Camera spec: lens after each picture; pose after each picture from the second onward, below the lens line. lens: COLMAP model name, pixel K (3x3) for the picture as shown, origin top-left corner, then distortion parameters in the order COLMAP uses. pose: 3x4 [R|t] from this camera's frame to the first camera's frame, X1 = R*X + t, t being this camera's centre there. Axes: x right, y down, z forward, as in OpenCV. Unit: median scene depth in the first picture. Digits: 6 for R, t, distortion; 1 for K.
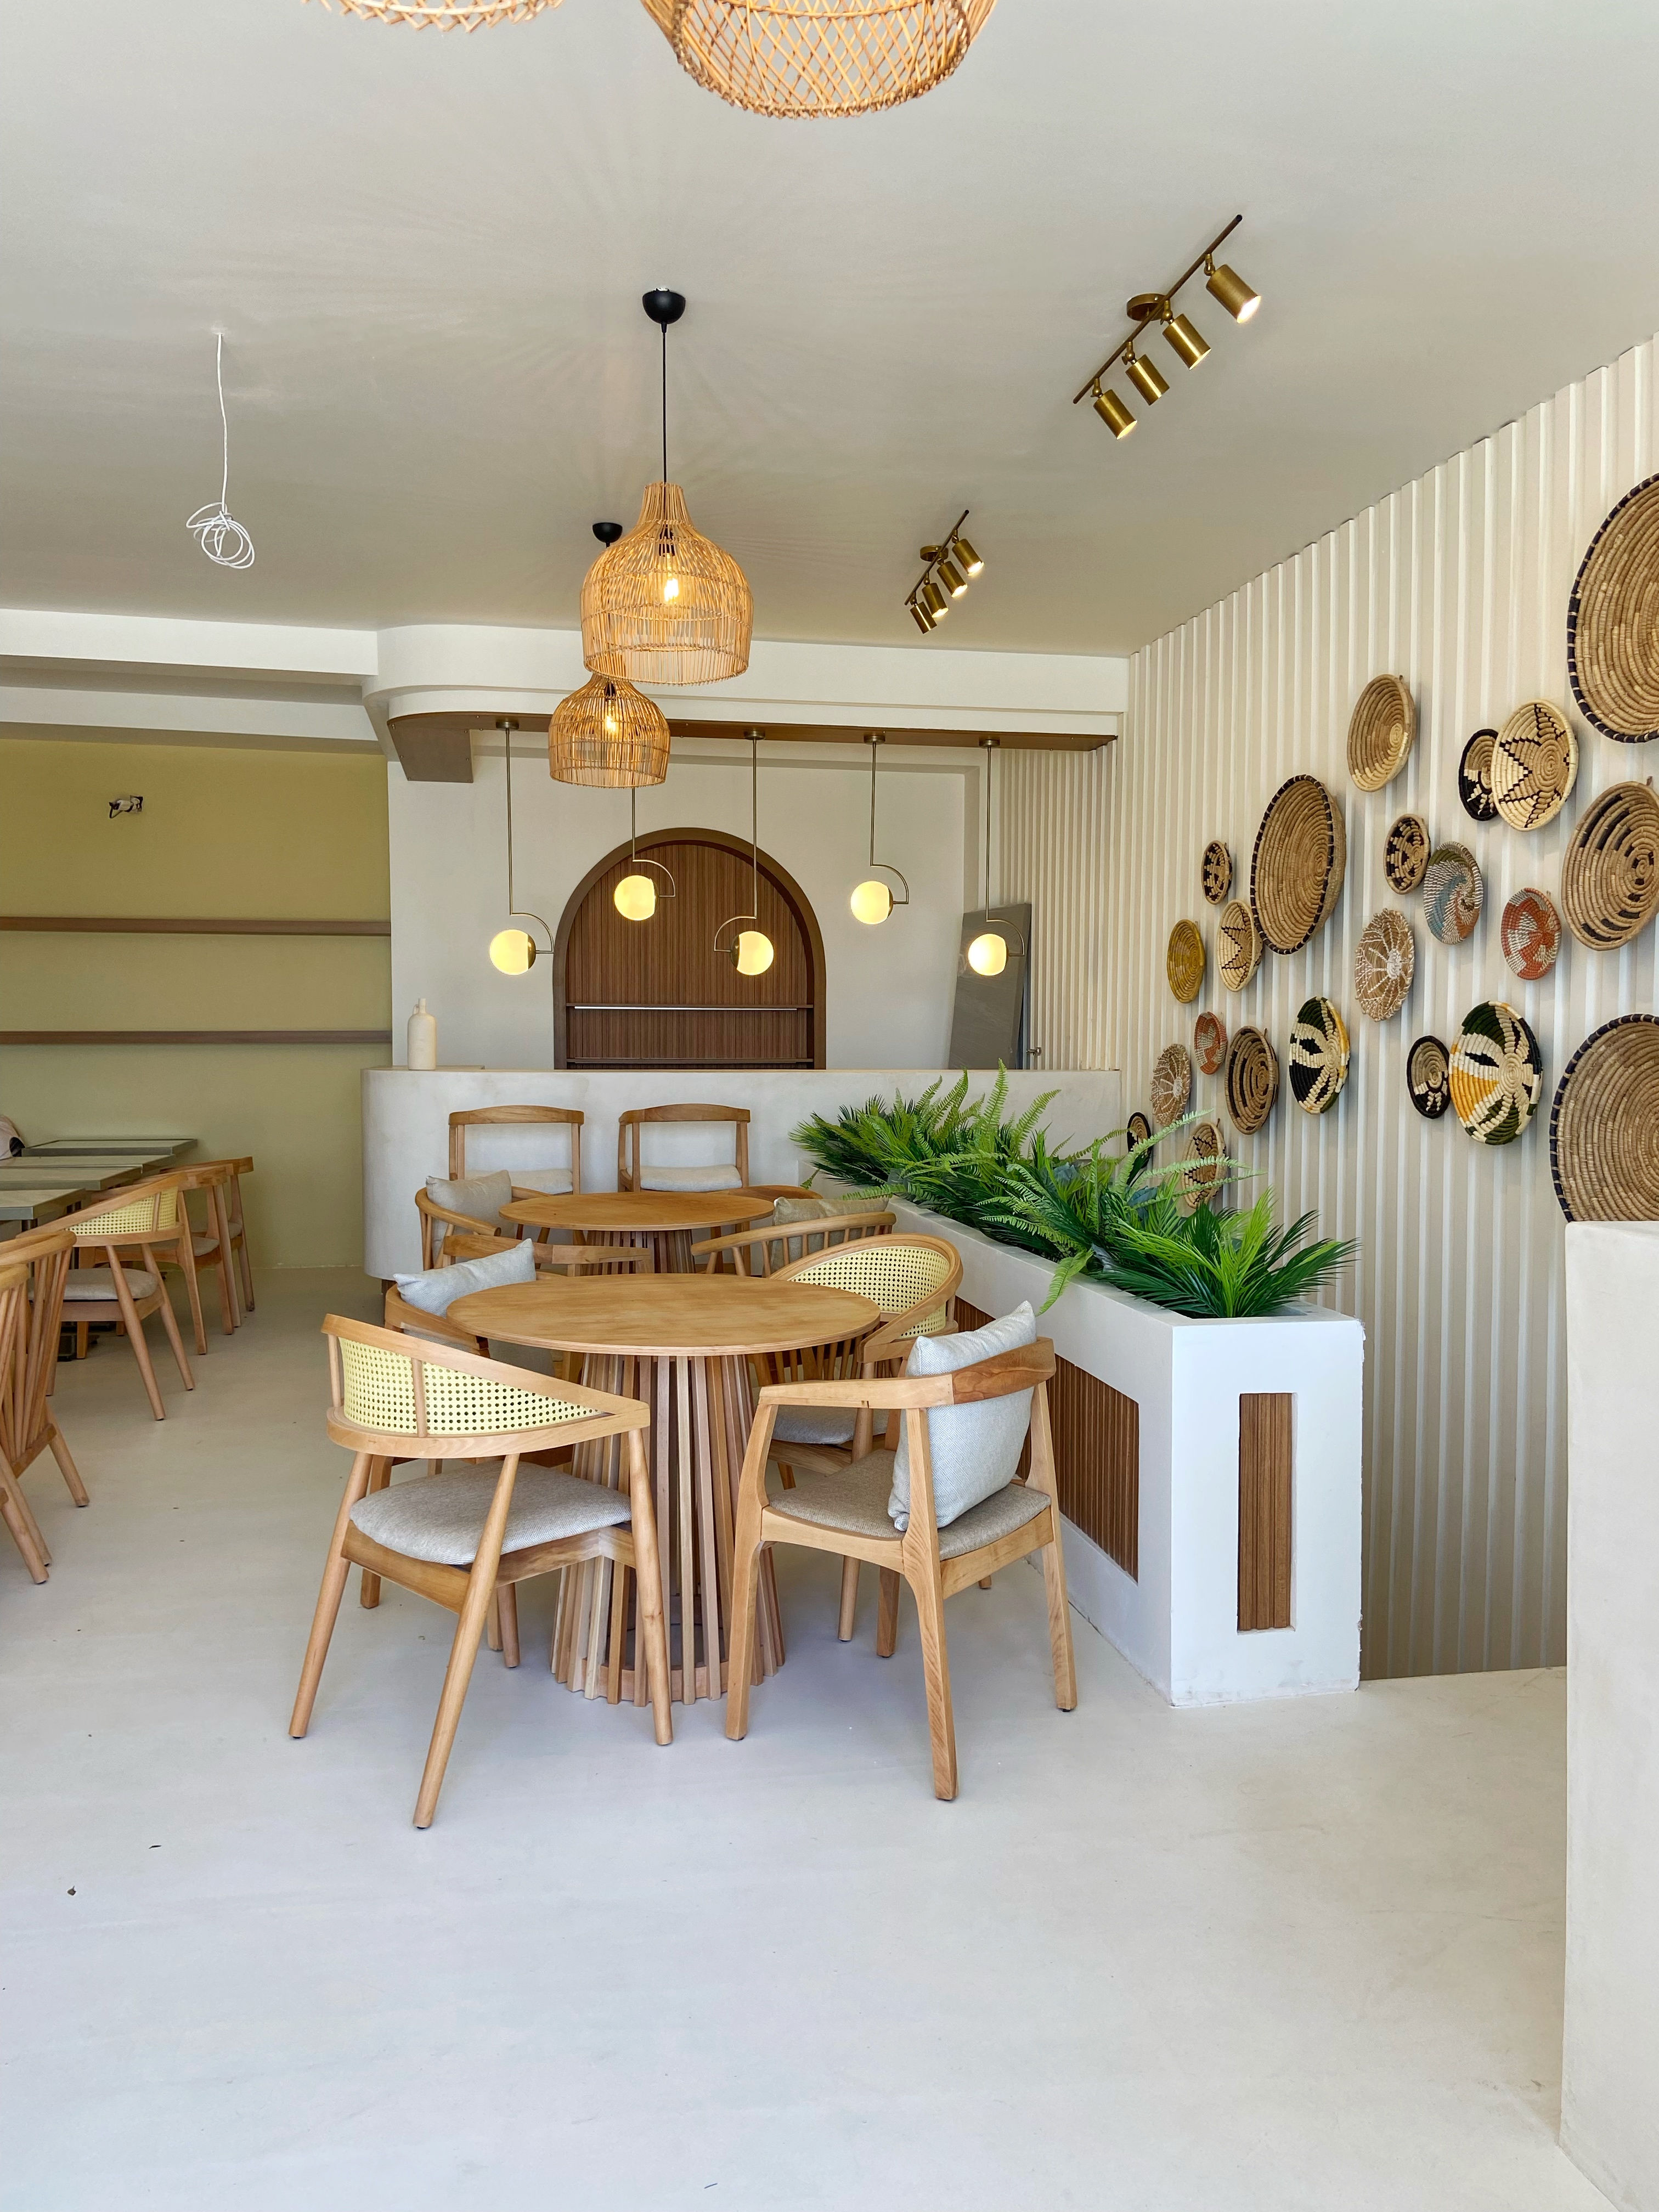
lens RADIAL K [[1667.4, 0, 858.4], [0, 1667.4, 1098.6], [0, 0, 1]] dist [0.131186, -0.167015]
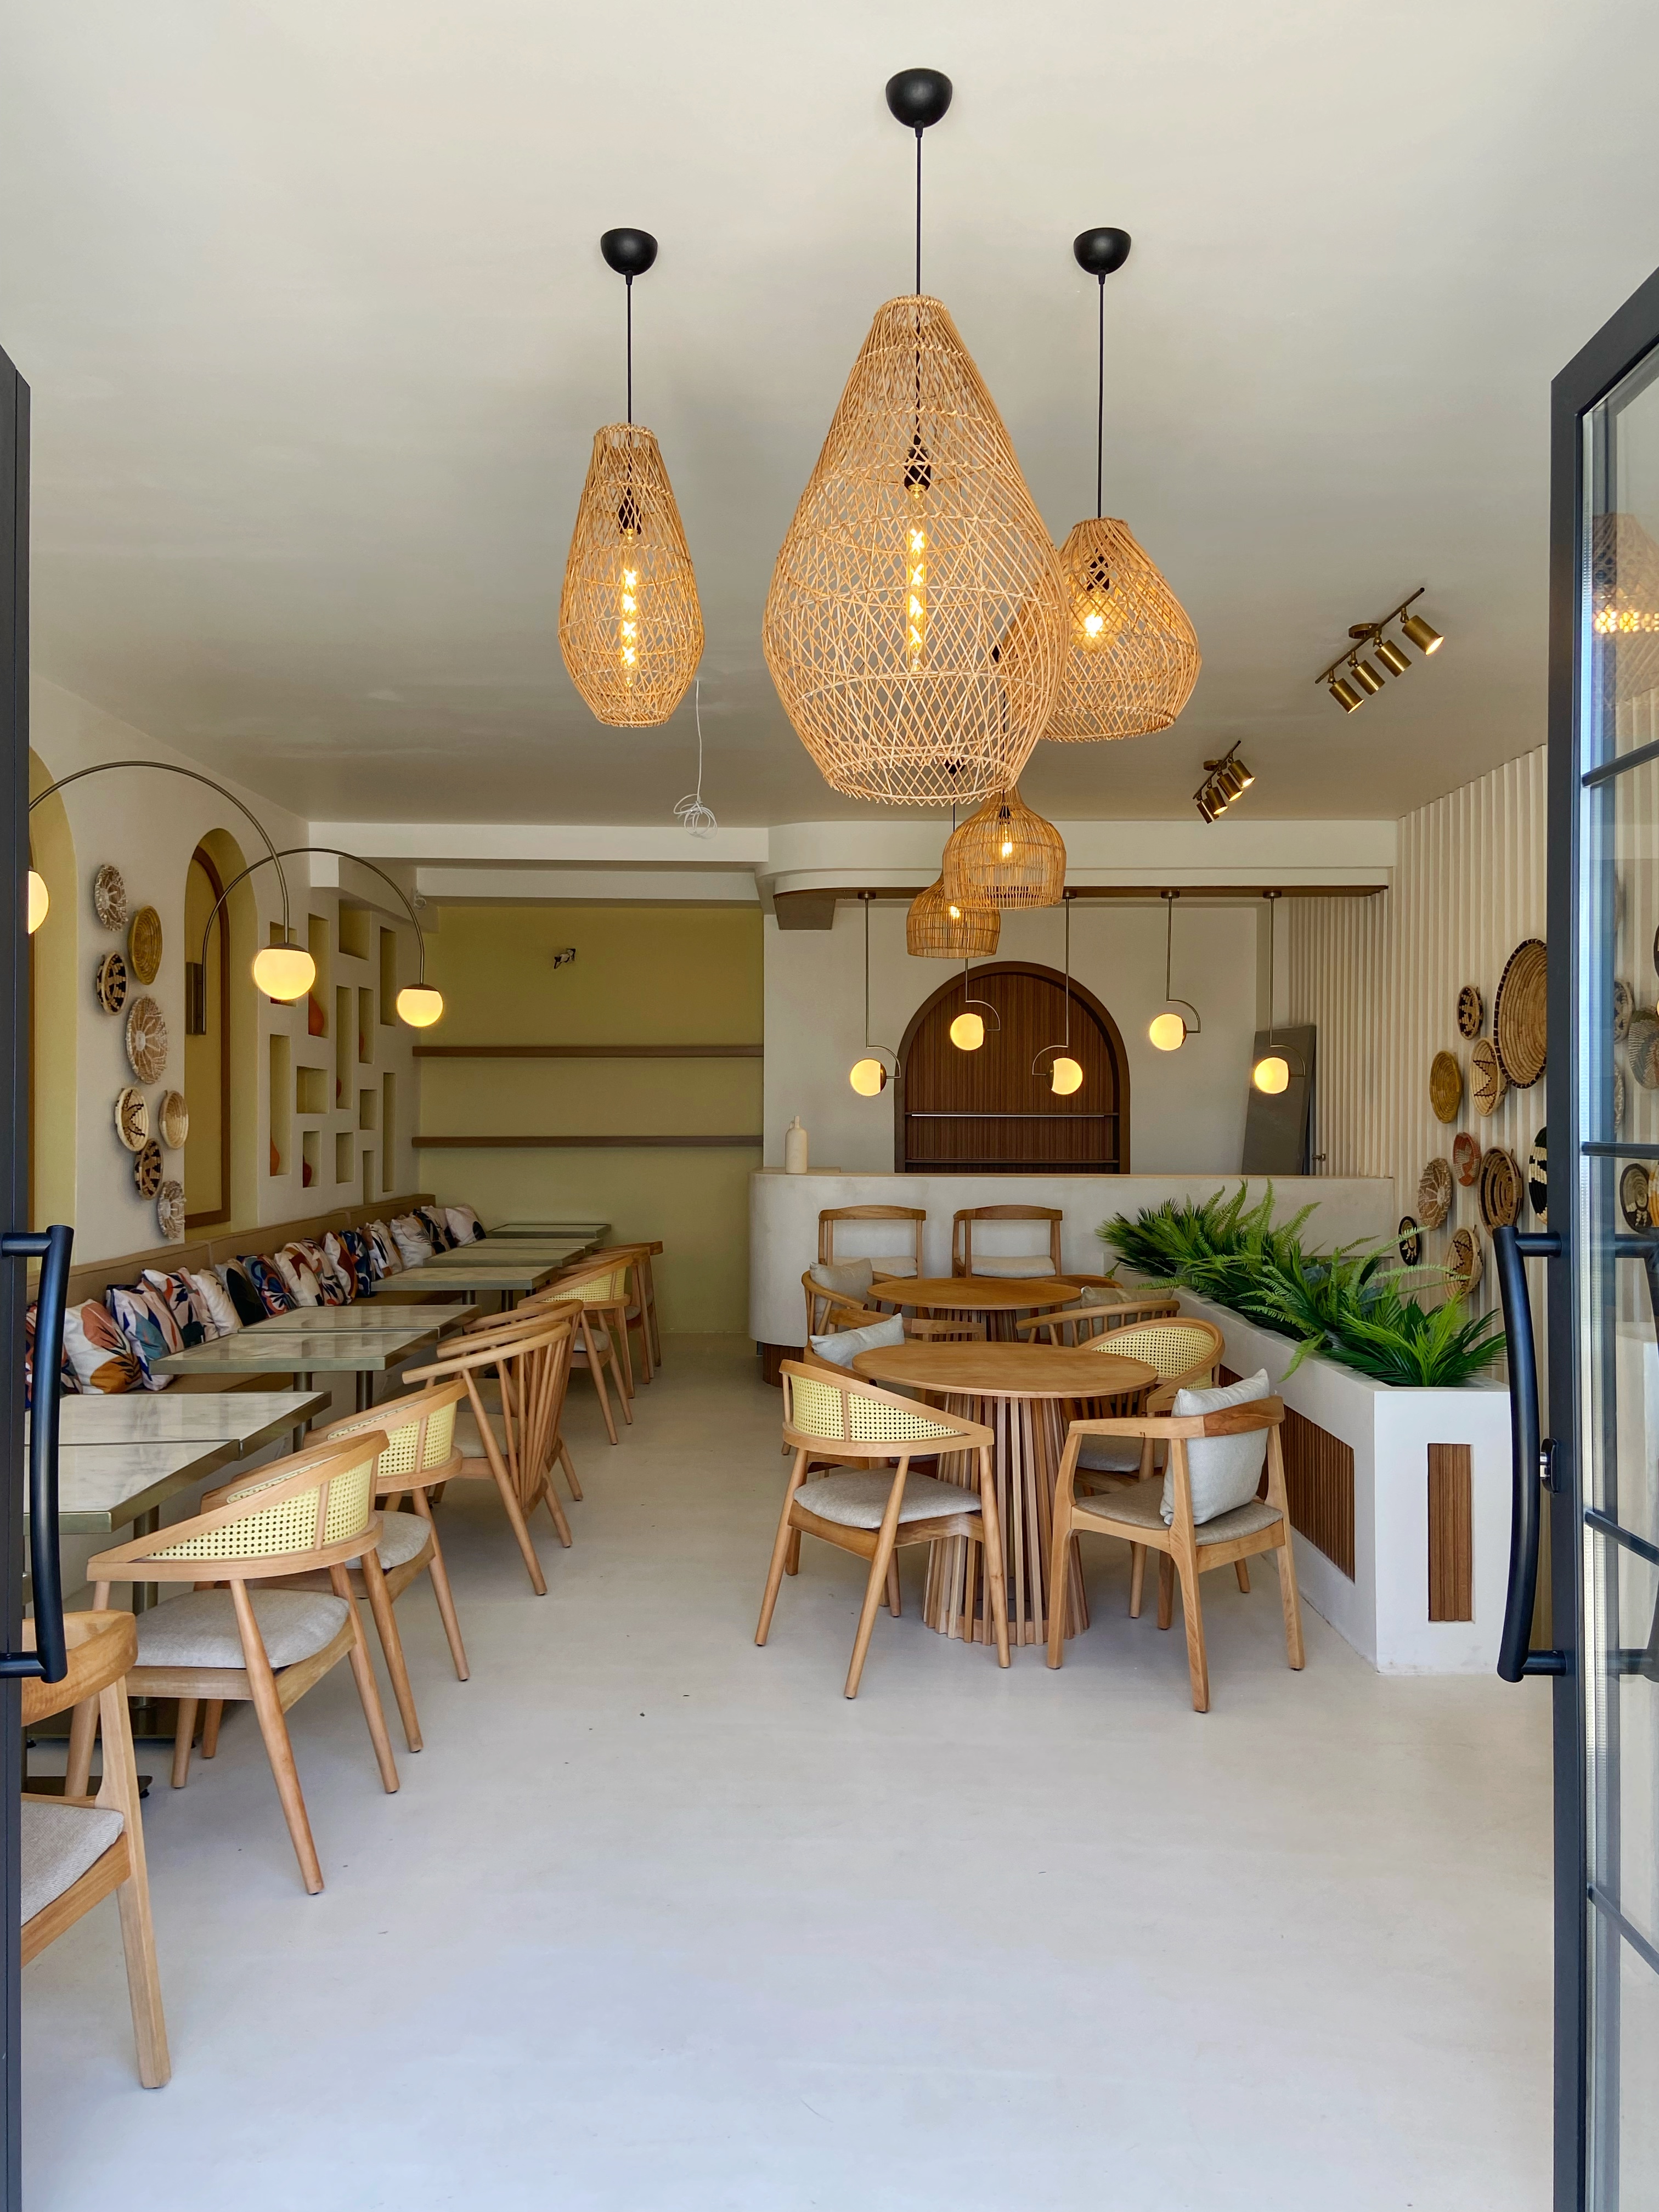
lens RADIAL K [[1667.4, 0, 858.4], [0, 1667.4, 1098.6], [0, 0, 1]] dist [0.131186, -0.167015]
pose [[0.982650, -0.000597, -0.185470, 0.018276], [-0.008005, 0.998926, -0.045627, -0.022600], [0.185298, 0.046320, 0.981590, -0.274869]]
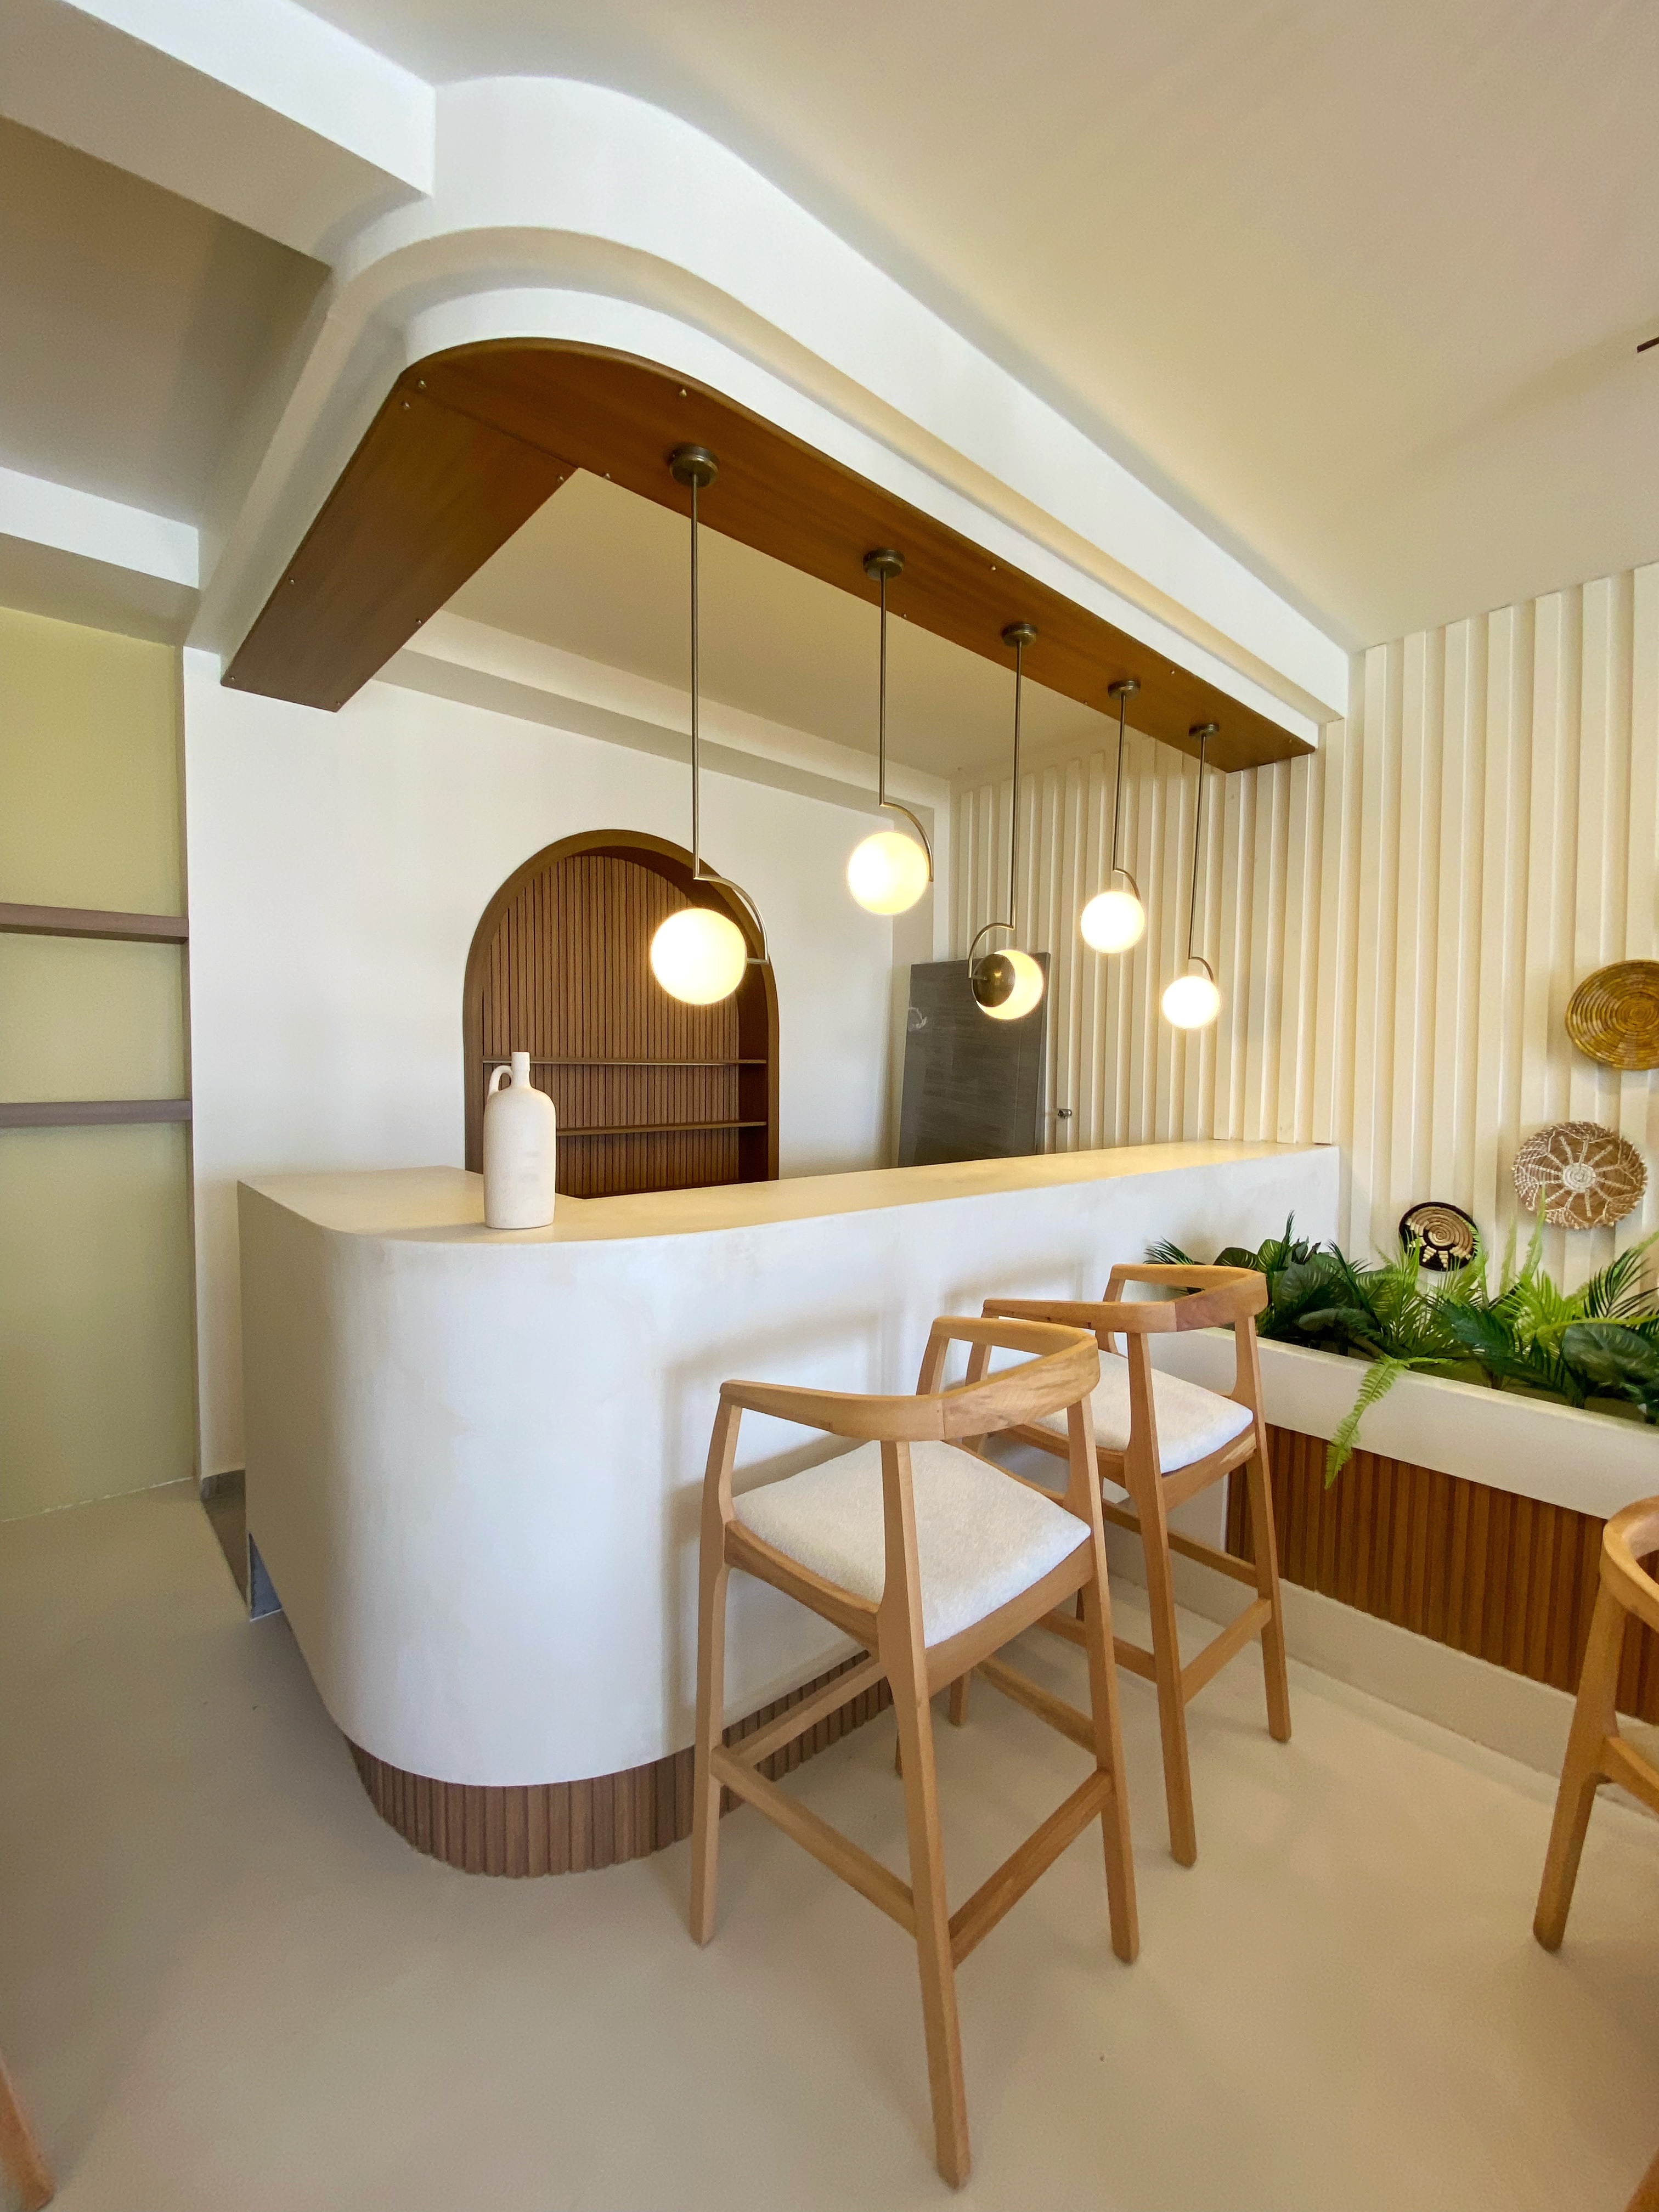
lens RADIAL K [[901.5, 0, 829.5], [0, 901.5, 1106.0], [0, 0, 1]] dist [-0.002306, -0.000160]
pose [[0.871277, -0.020003, 0.490384, -0.415687], [0.016850, 0.999799, 0.010845, -0.065527], [-0.490503, -0.001186, 0.871439, 1.057626]]
